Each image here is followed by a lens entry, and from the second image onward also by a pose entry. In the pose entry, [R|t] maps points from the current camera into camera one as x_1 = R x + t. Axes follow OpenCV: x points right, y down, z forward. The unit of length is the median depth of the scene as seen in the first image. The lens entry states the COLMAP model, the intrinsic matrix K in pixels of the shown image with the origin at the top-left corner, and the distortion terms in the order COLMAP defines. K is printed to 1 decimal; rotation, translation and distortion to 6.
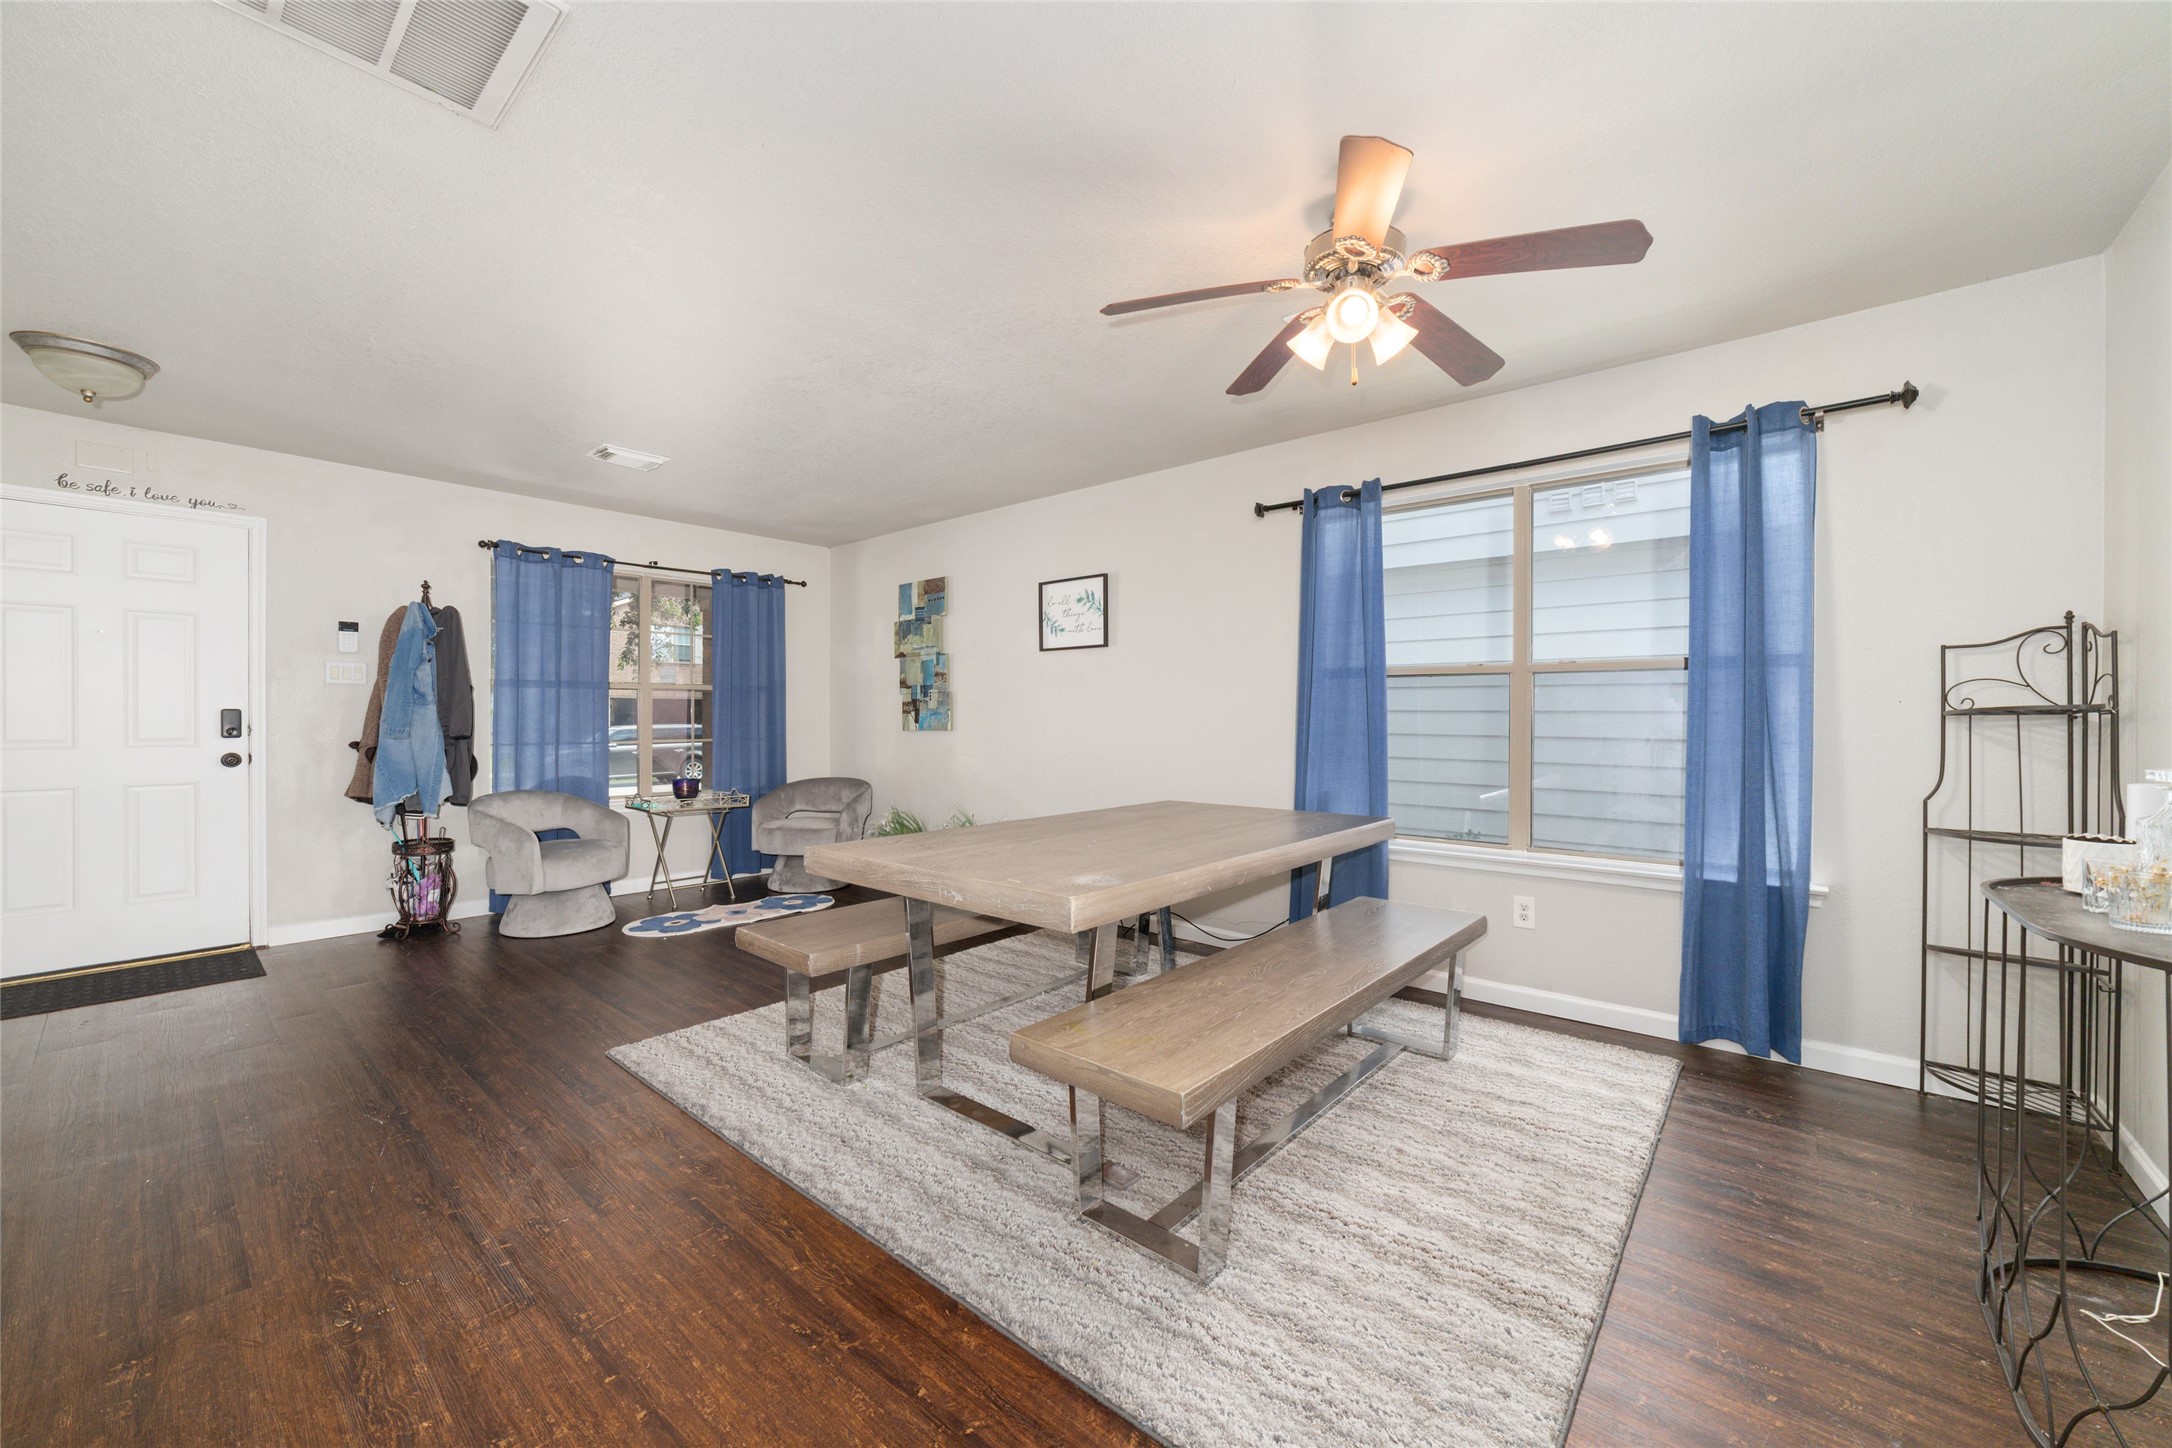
lens RADIAL K [[836.5, 0, 1079.8], [0, 836.5, 721.2], [0, 0, 1]] dist [-0.012495, 0.003849]
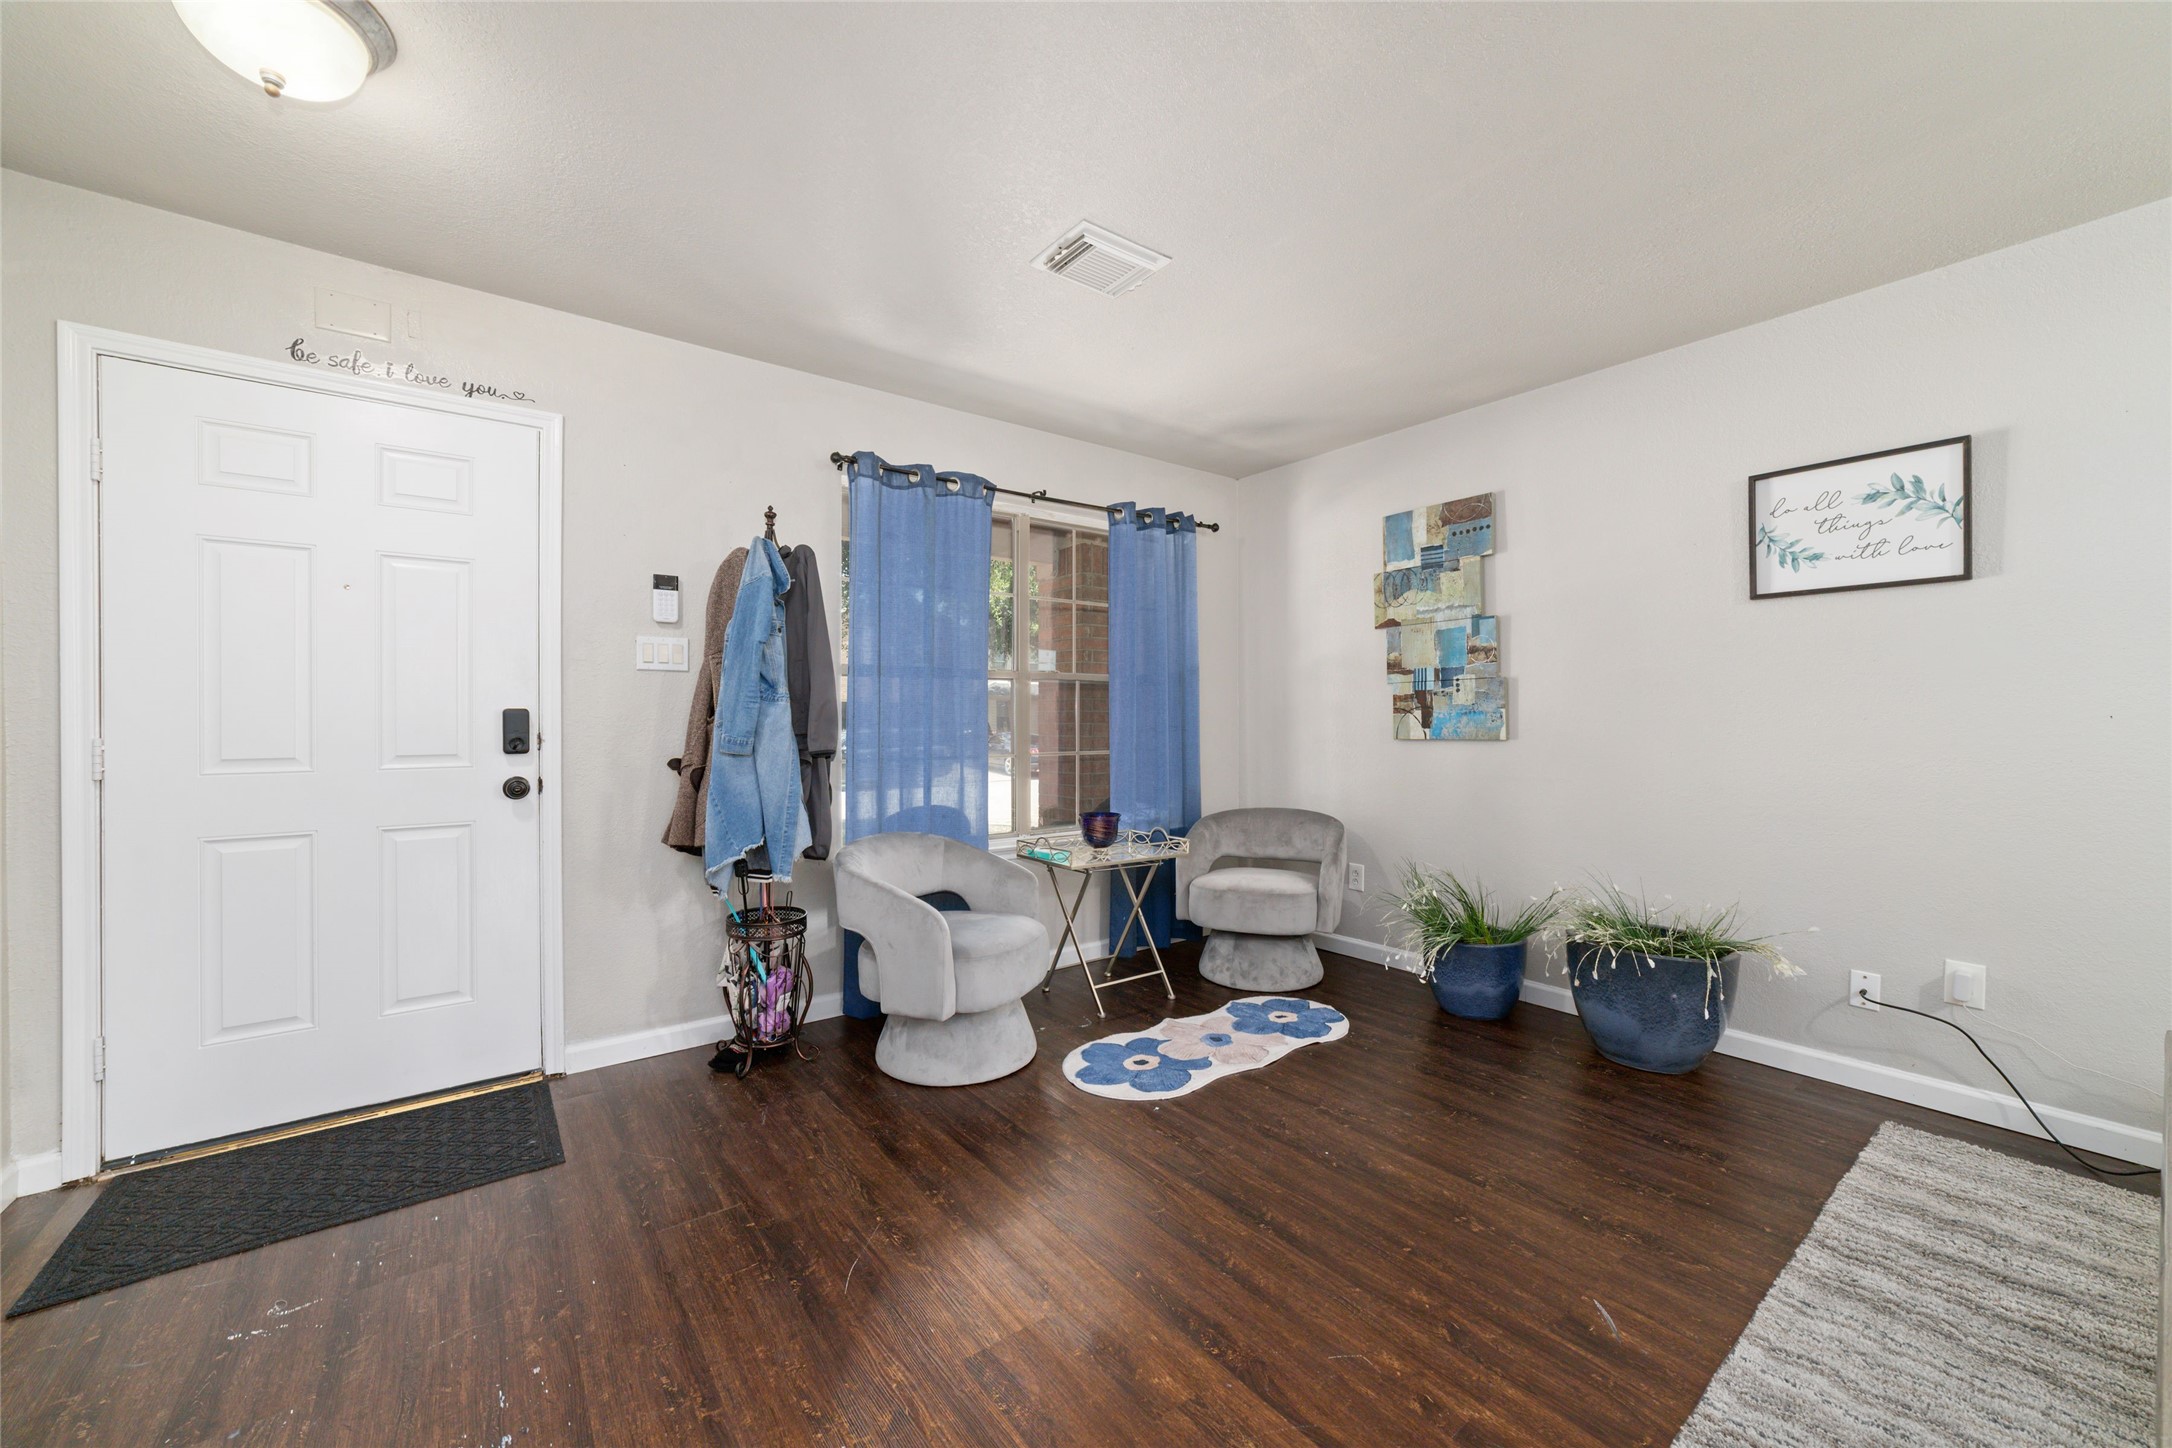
lens RADIAL K [[836.5, 0, 1062.7], [0, 836.5, 721.9], [0, 0, 1]] dist [-0.012495, 0.003849]
pose [[0.977042, -0.001738, -0.213041, -0.395540], [0.001348, 0.999997, -0.001979, -0.002357], [0.213044, 0.001646, 0.977041, 0.385677]]
